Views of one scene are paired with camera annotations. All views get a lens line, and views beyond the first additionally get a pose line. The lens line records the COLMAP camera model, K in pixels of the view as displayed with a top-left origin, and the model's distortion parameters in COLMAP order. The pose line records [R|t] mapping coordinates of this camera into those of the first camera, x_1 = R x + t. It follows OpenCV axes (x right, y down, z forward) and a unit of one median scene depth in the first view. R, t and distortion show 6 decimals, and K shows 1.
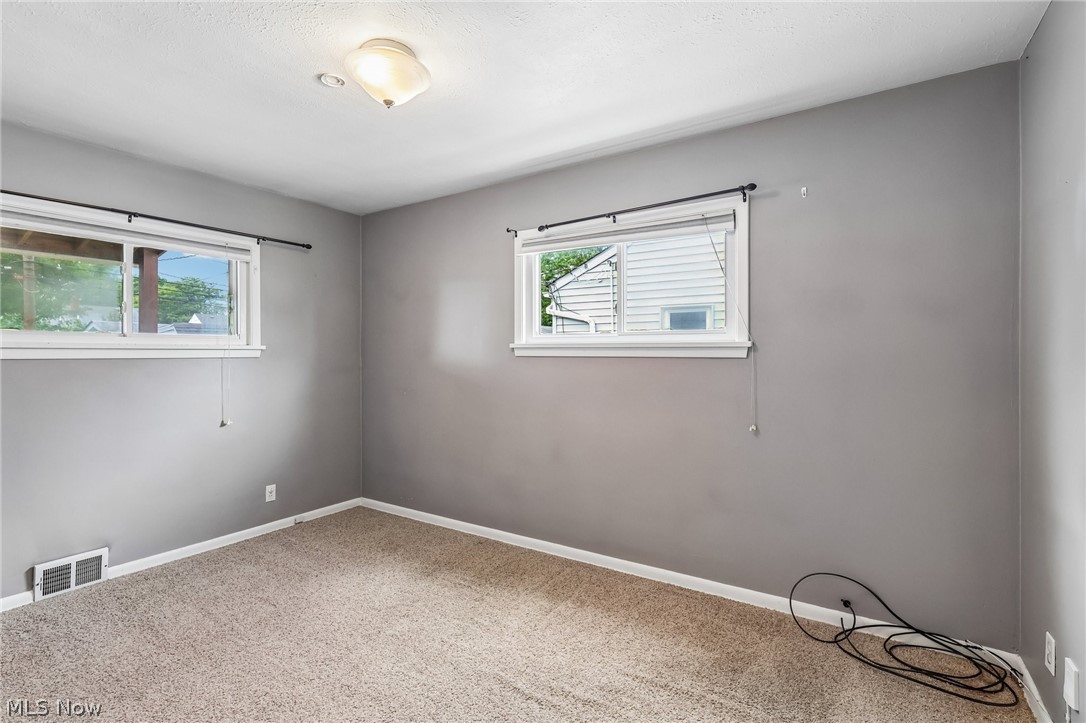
lens RADIAL K [[507.0, 0, 542.6], [0, 507.0, 364.9], [0, 0, 1]] dist [-0.000888, 0.000100]
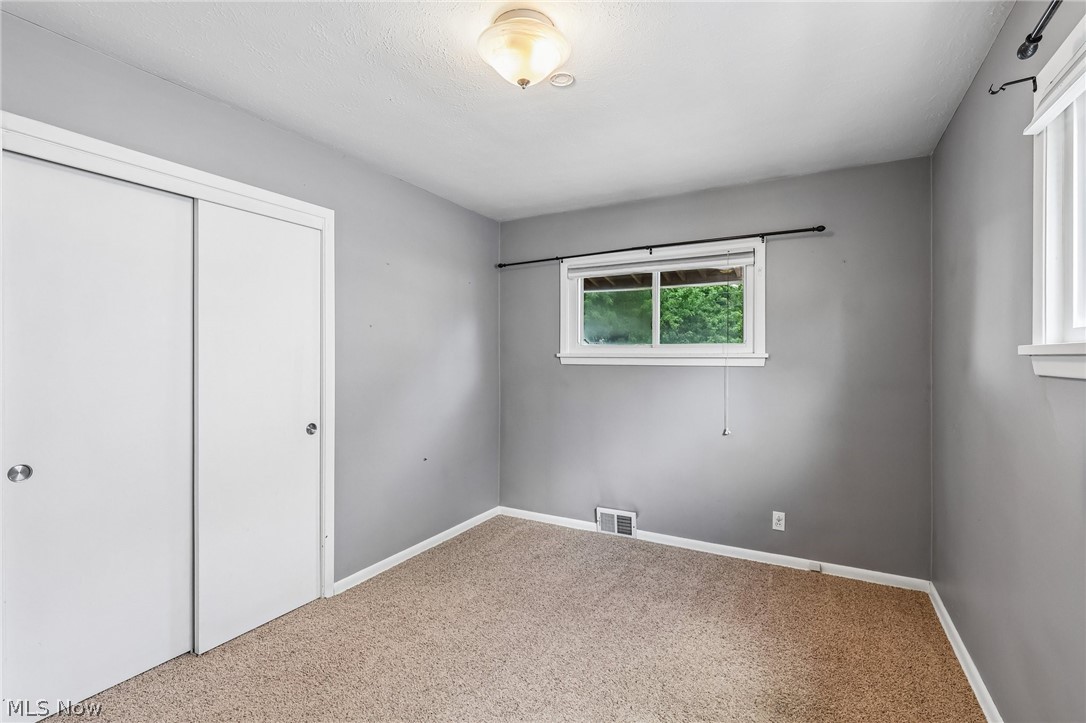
lens RADIAL K [[507.0, 0, 542.6], [0, 507.0, 364.9], [0, 0, 1]] dist [-0.000888, 0.000100]
pose [[0.069332, 0.014037, -0.997495, 0.334140], [-0.027012, 0.999561, 0.012189, -0.019110], [0.997228, 0.026100, 0.069681, 0.566636]]
